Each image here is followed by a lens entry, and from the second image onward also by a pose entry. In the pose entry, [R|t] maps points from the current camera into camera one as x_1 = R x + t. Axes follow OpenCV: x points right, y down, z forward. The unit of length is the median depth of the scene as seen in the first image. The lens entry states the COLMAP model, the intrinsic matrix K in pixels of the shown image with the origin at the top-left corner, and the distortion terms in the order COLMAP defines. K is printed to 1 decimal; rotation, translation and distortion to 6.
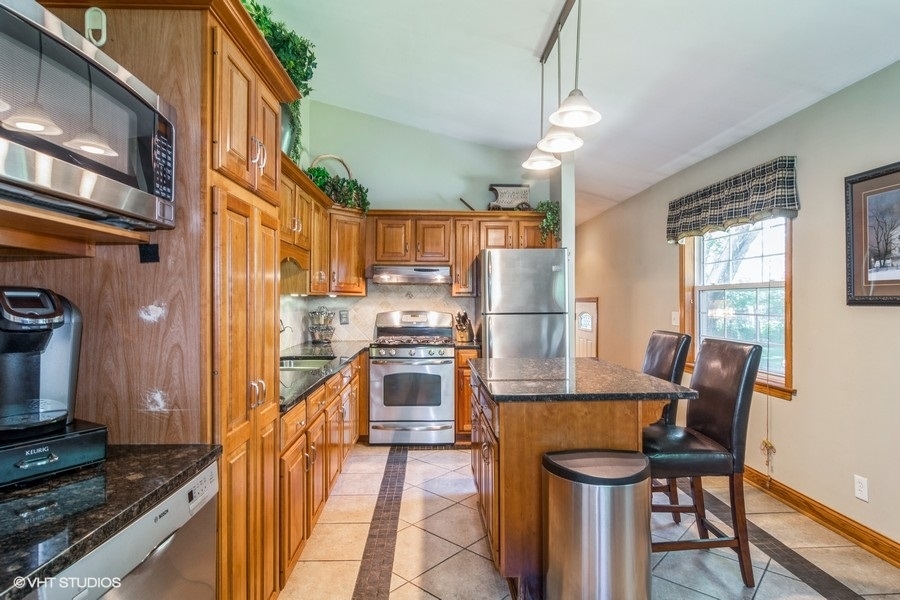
lens RADIAL K [[482.0, 0, 444.8], [0, 482.0, 303.6], [0, 0, 1]] dist [0.001506, 0.001311]
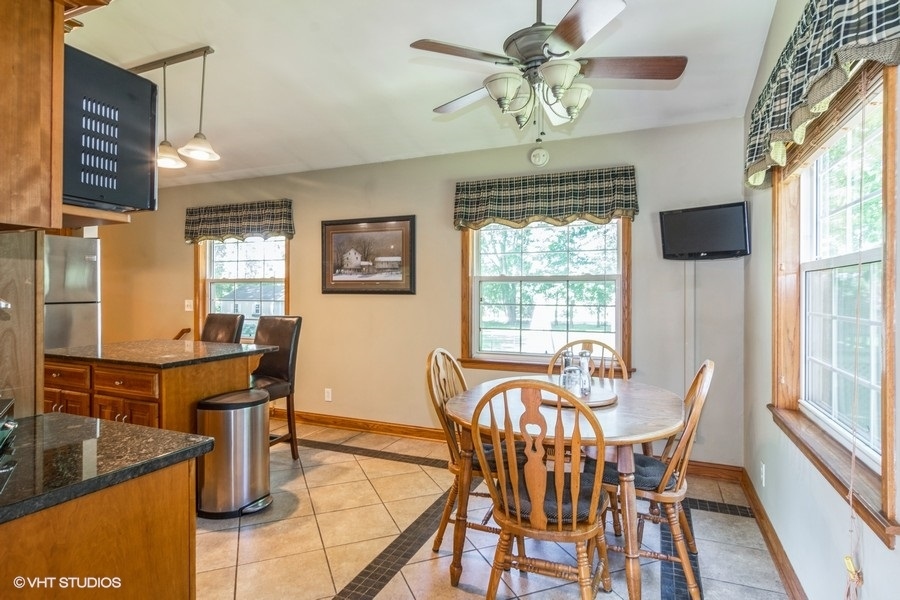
lens RADIAL K [[482.0, 0, 444.8], [0, 482.0, 303.6], [0, 0, 1]] dist [0.001506, 0.001311]
pose [[0.444208, -0.019539, 0.895710, -0.480484], [0.000264, 0.999765, 0.021677, 0.001685], [-0.895923, -0.009392, 0.444109, -0.161601]]
